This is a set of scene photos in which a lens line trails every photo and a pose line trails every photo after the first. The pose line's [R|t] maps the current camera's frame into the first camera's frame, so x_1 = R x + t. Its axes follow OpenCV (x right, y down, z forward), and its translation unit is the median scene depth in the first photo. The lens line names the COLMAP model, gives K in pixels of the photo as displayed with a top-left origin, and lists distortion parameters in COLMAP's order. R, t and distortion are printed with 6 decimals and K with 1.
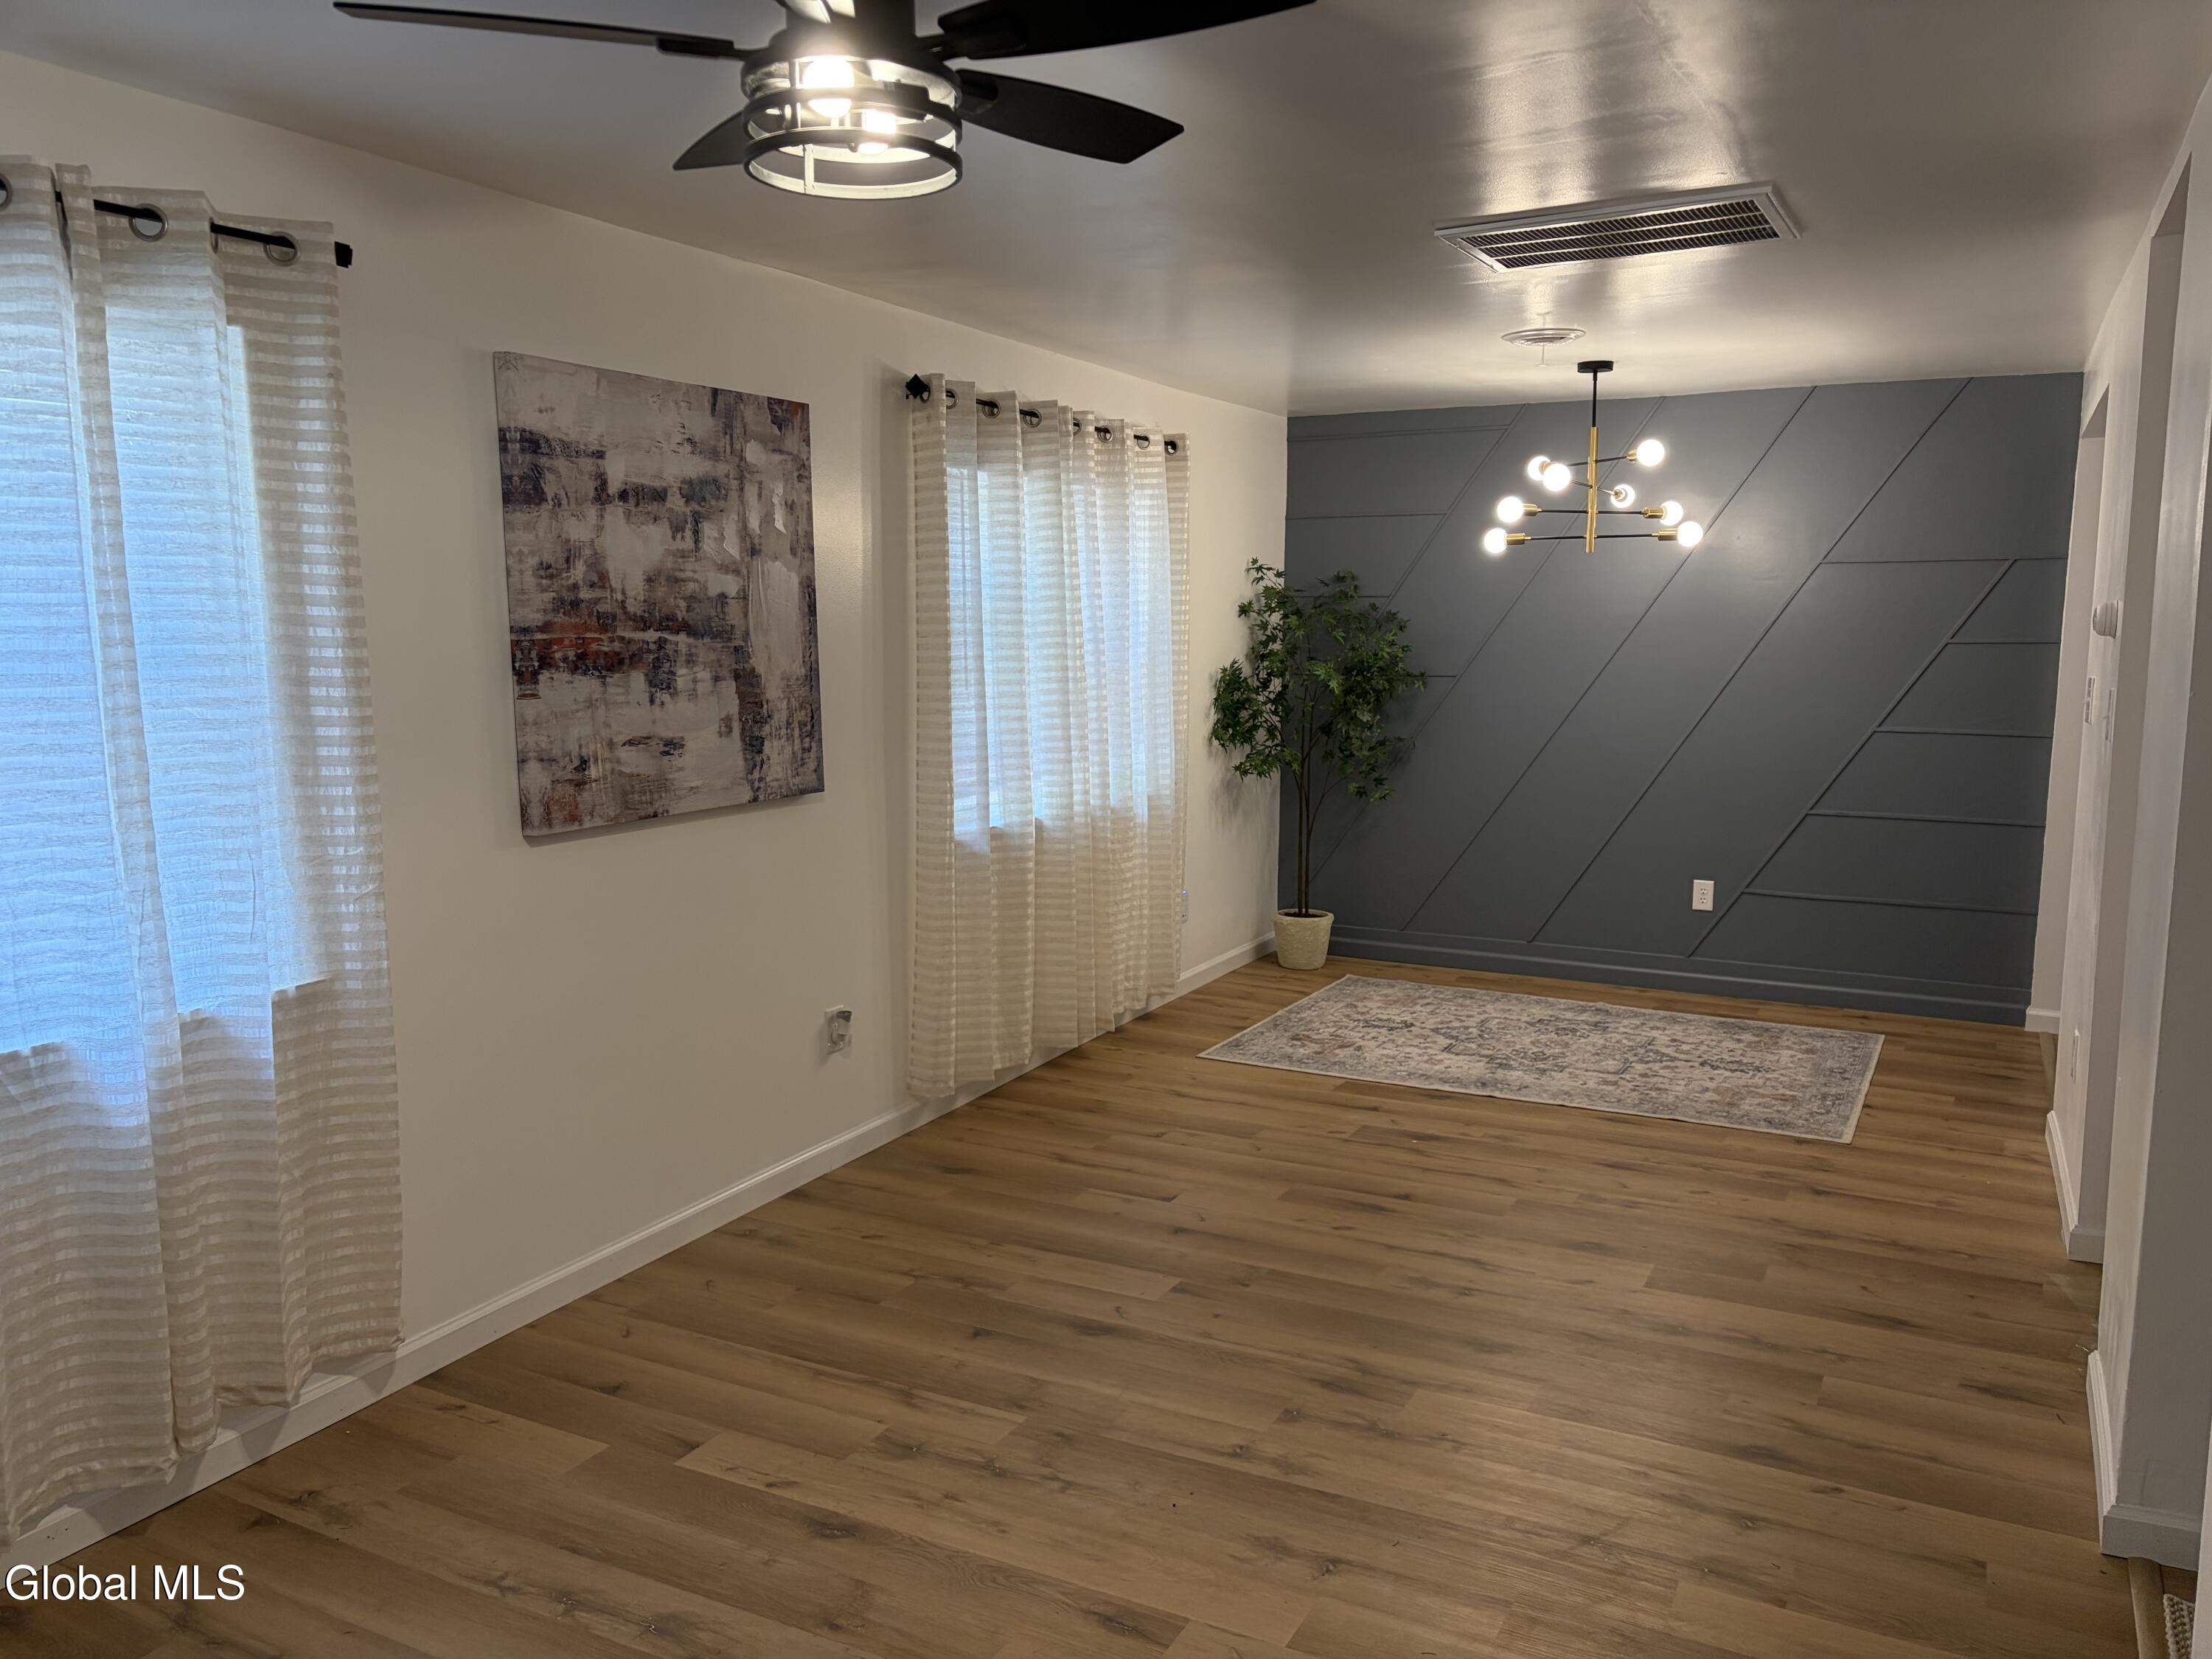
lens RADIAL K [[1681.5, 0, 1109.9], [0, 1681.5, 837.4], [0, 0, 1]] dist [0.049870, -0.055500]
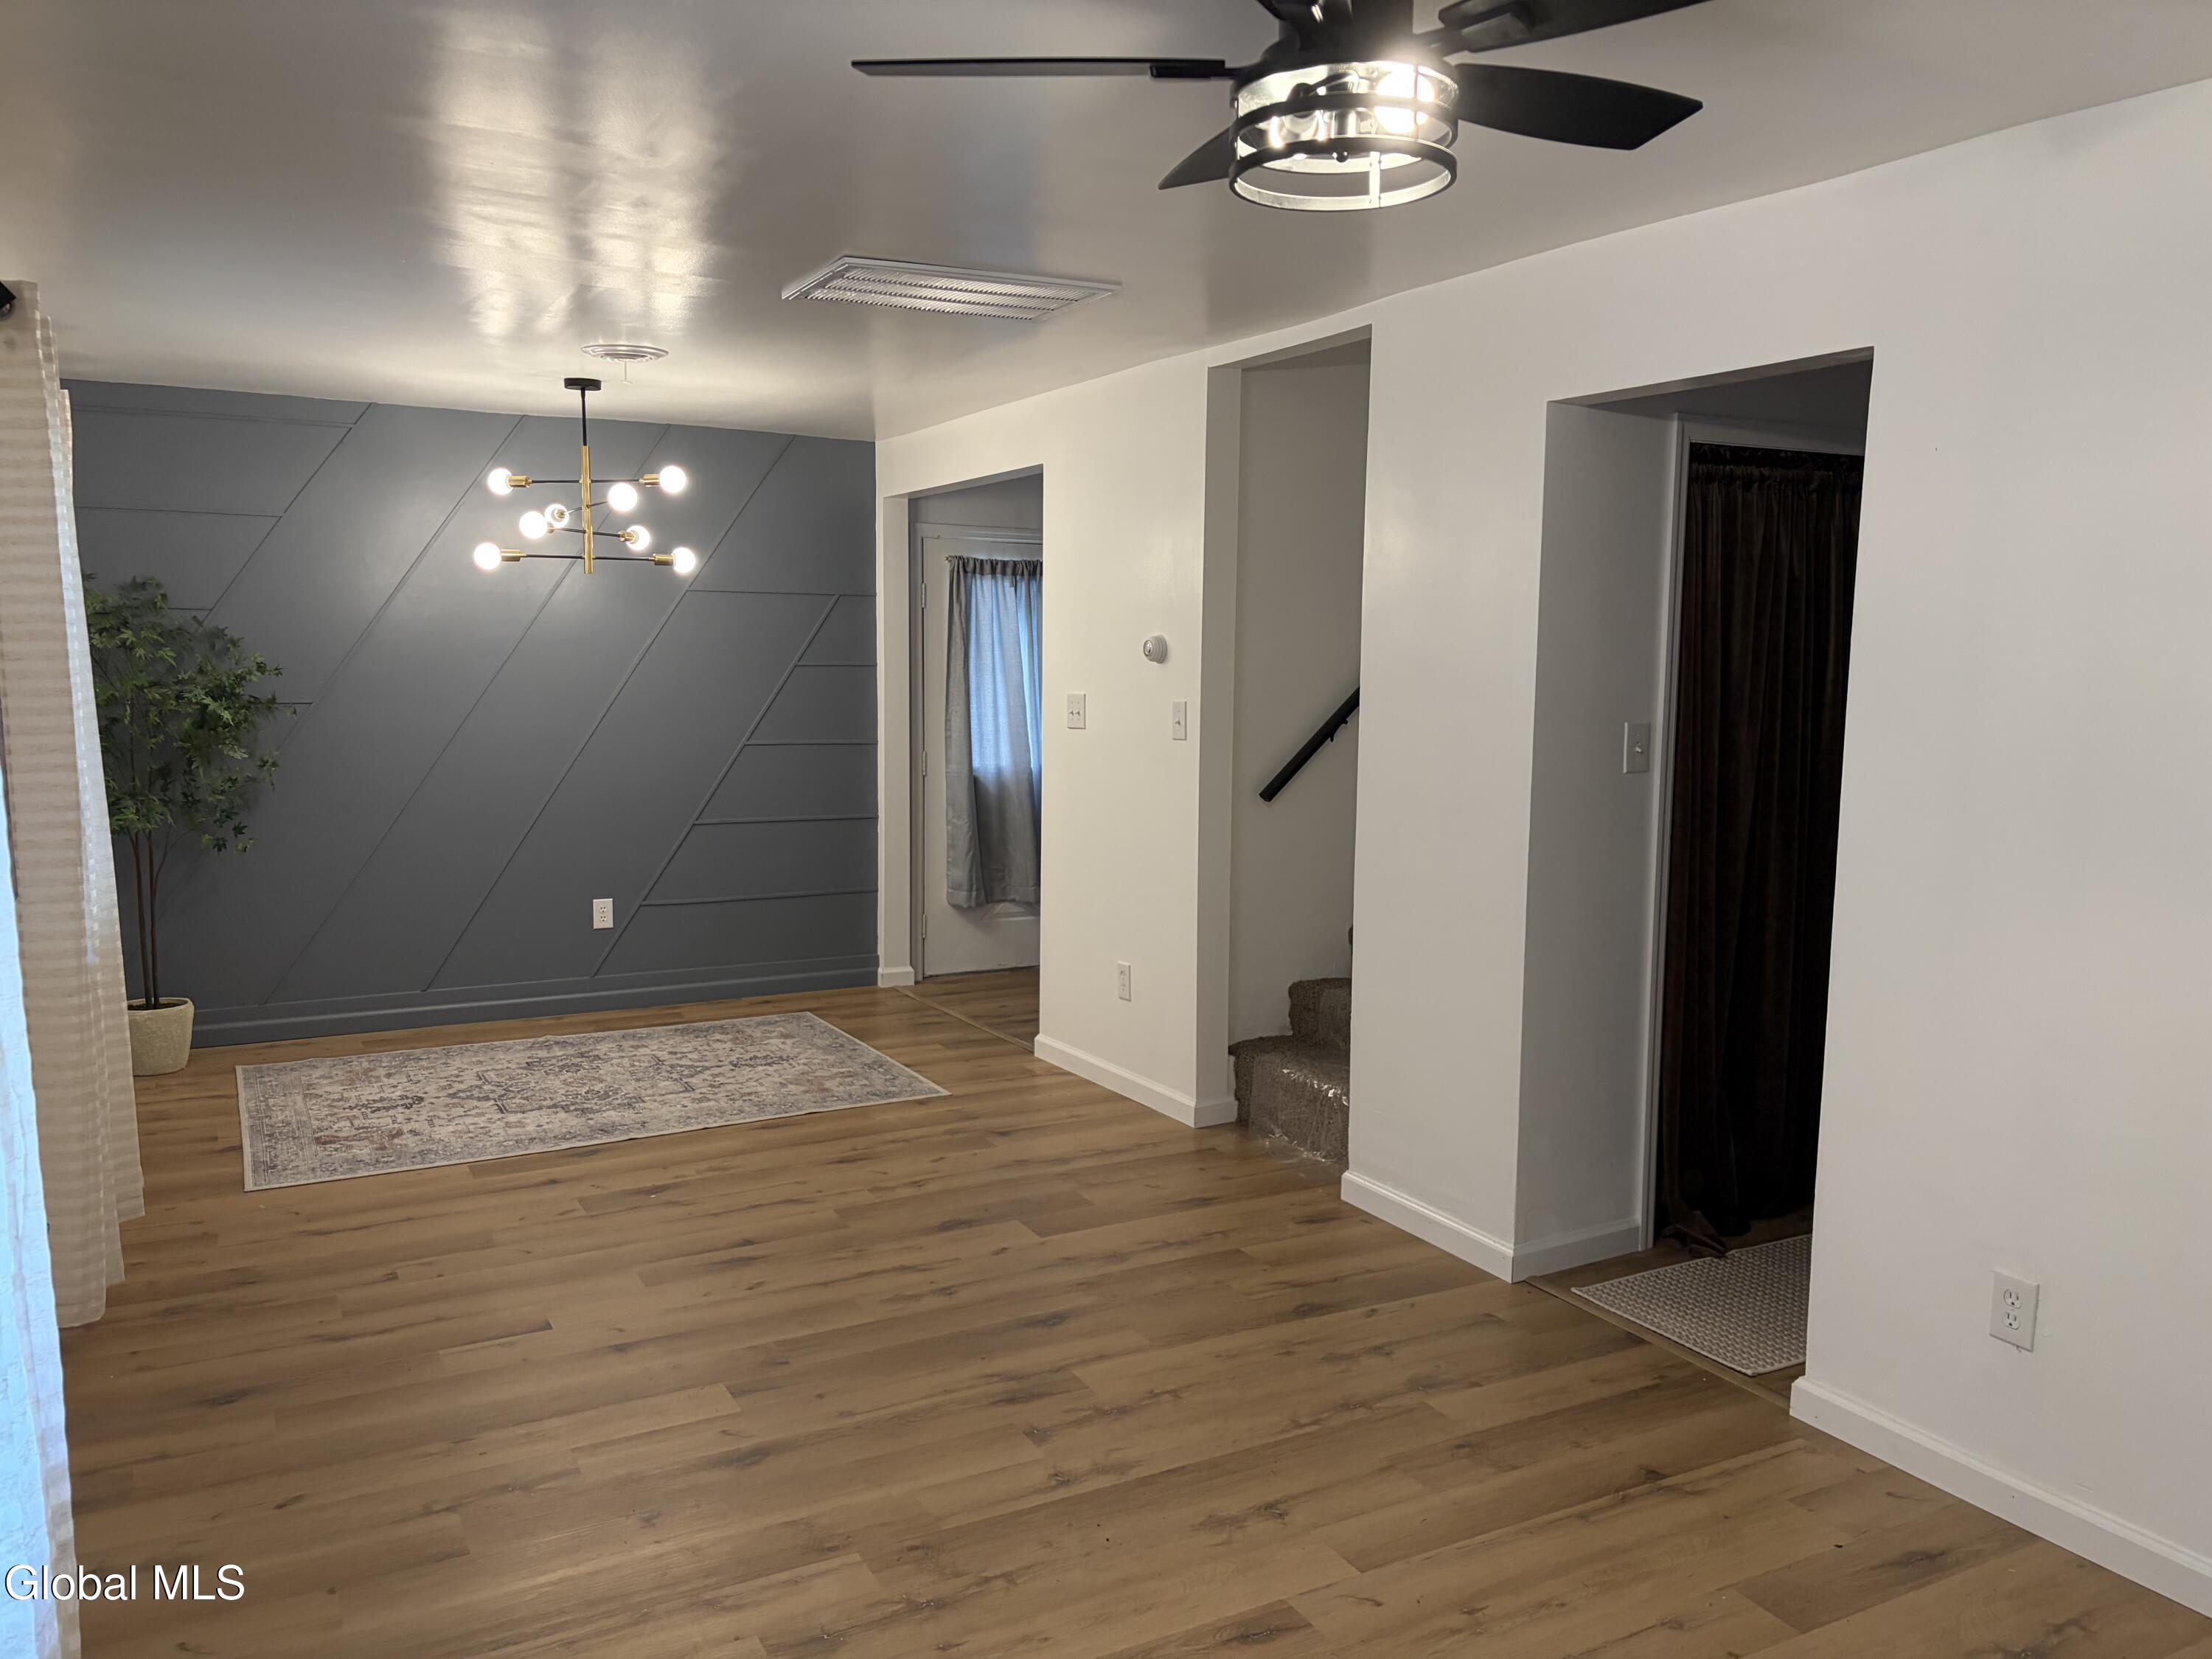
lens RADIAL K [[1681.5, 0, 1117.1], [0, 1681.5, 830.6], [0, 0, 1]] dist [0.049870, -0.055500]
pose [[0.547536, -0.087429, 0.832202, -0.368263], [0.099531, 0.994271, 0.038970, -0.027620], [-0.830842, 0.061492, 0.553101, 0.208570]]
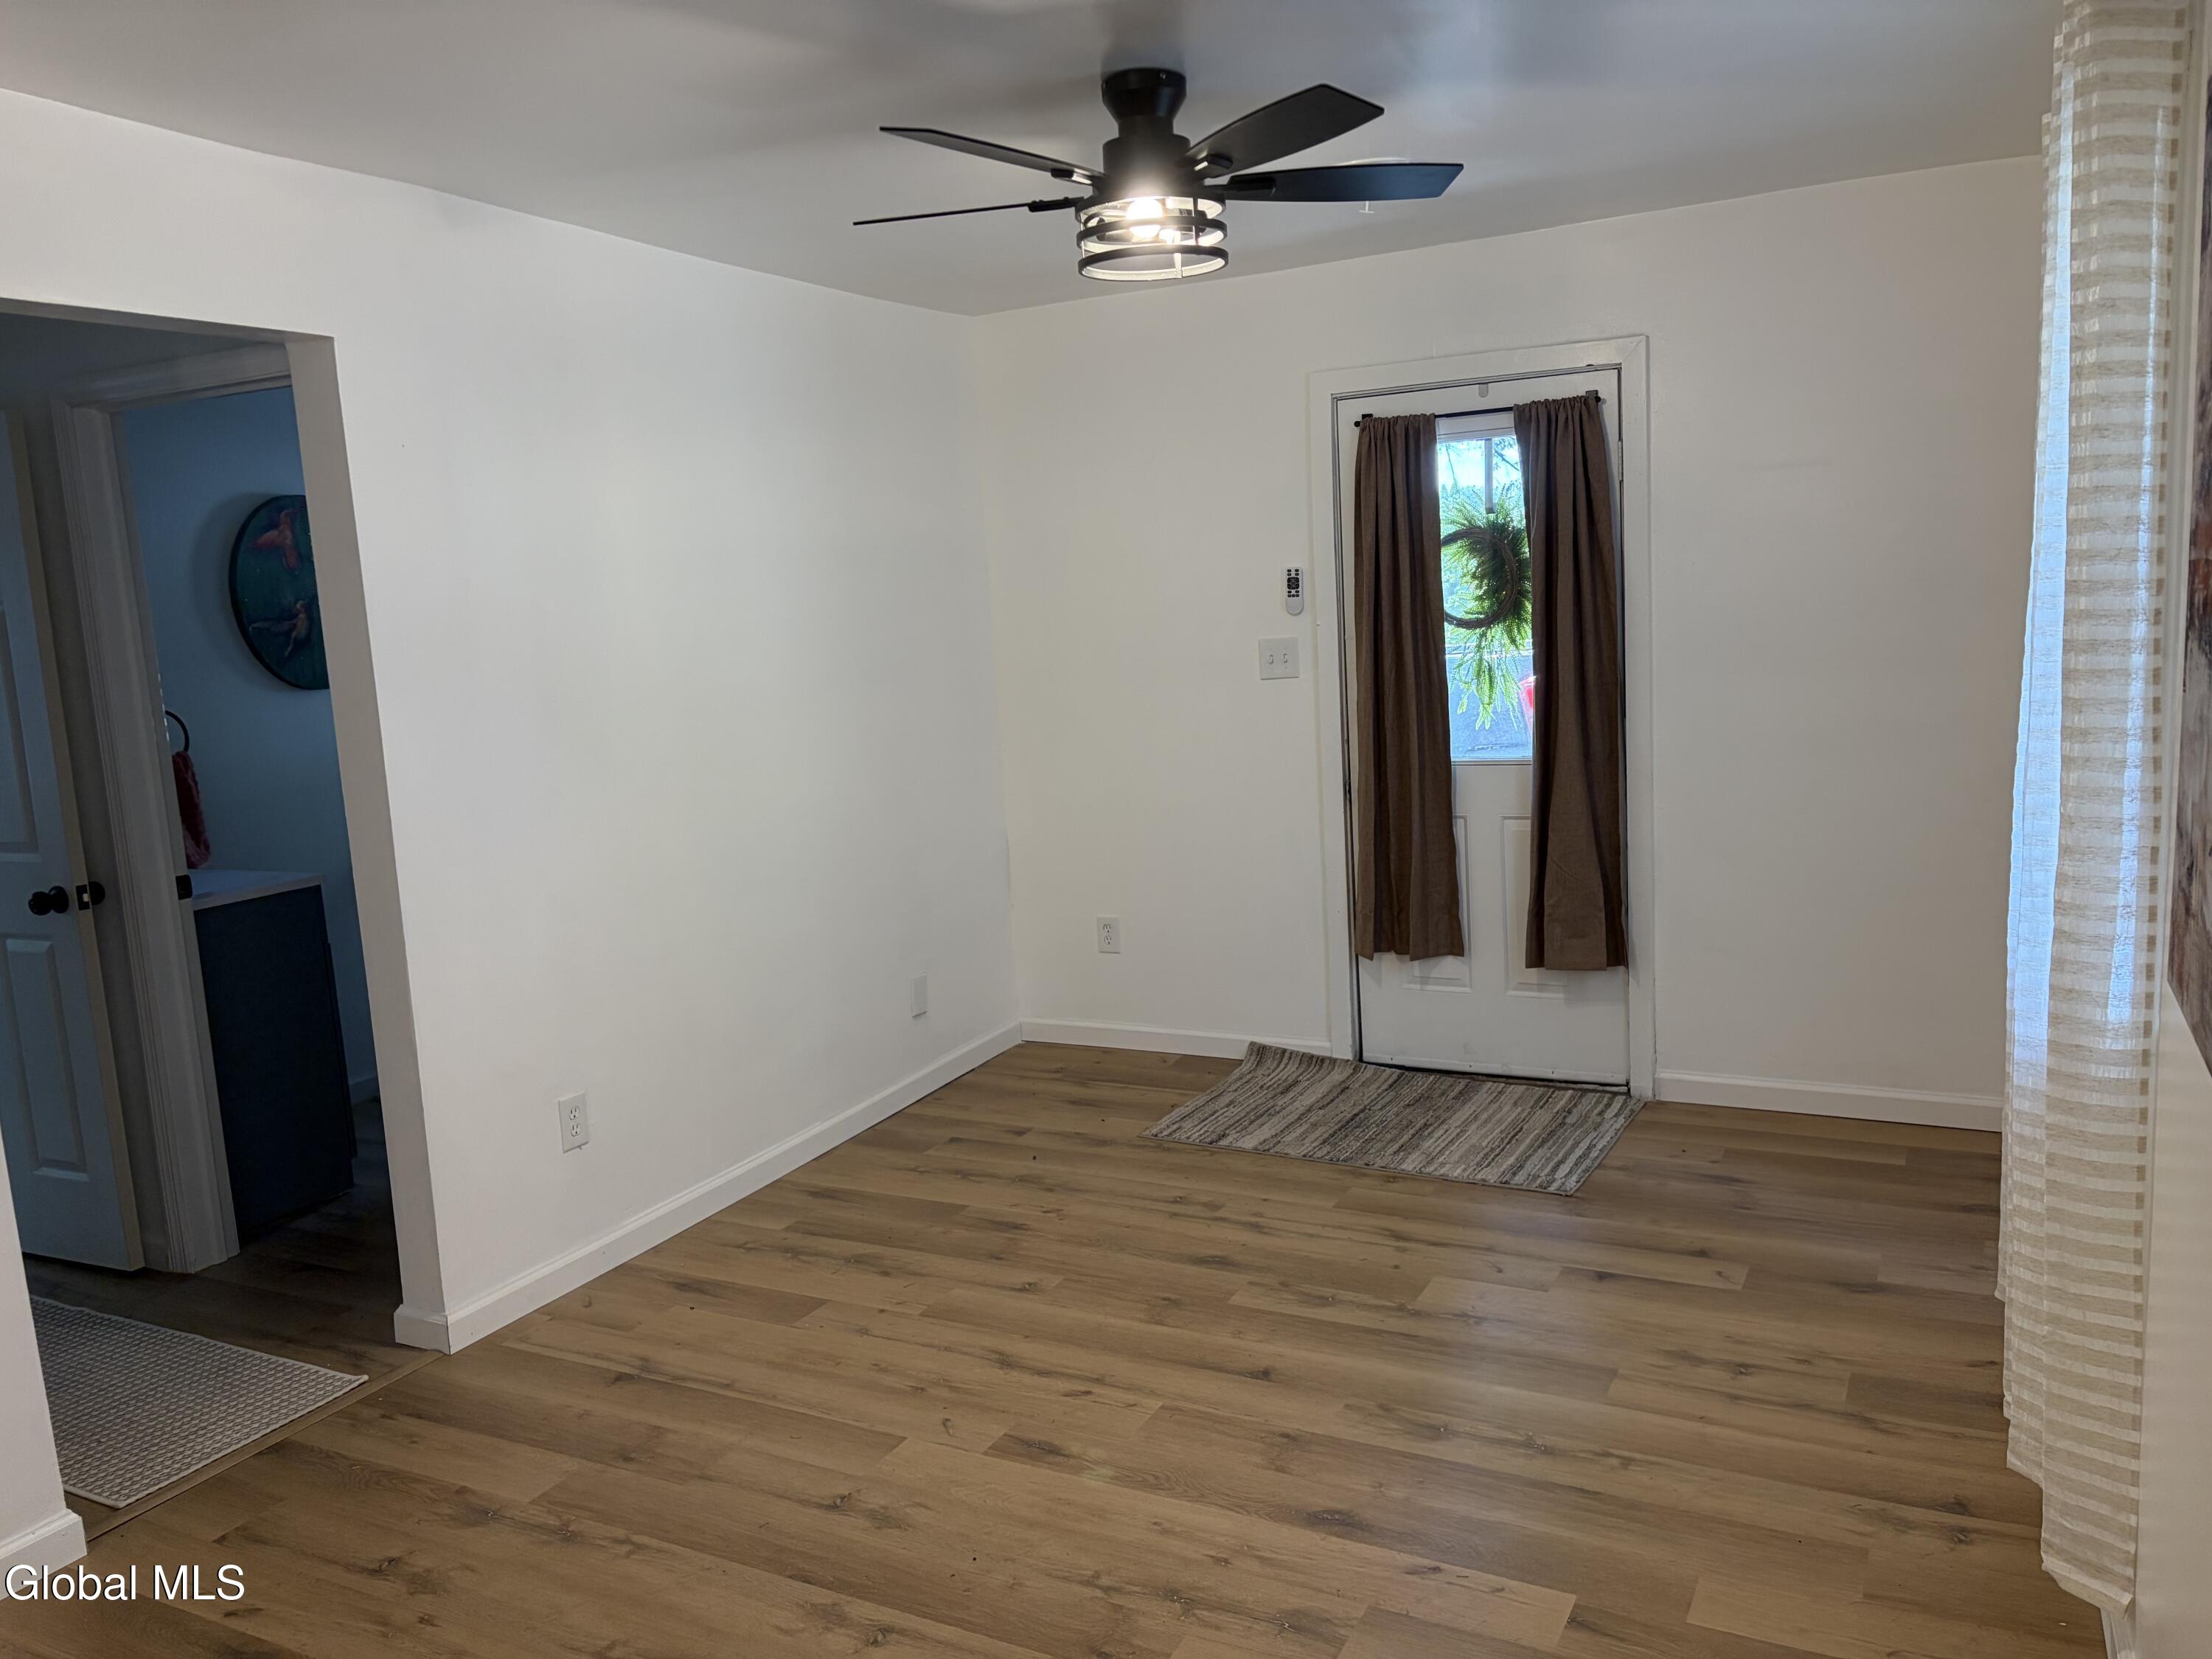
lens RADIAL K [[1681.5, 0, 1111.9], [0, 1681.5, 825.6], [0, 0, 1]] dist [0.049870, -0.055500]
pose [[-0.998222, 0.059456, 0.004267, -0.031478], [0.058401, 0.961134, 0.269833, -0.113913], [0.011942, 0.269603, -0.962898, 0.876763]]
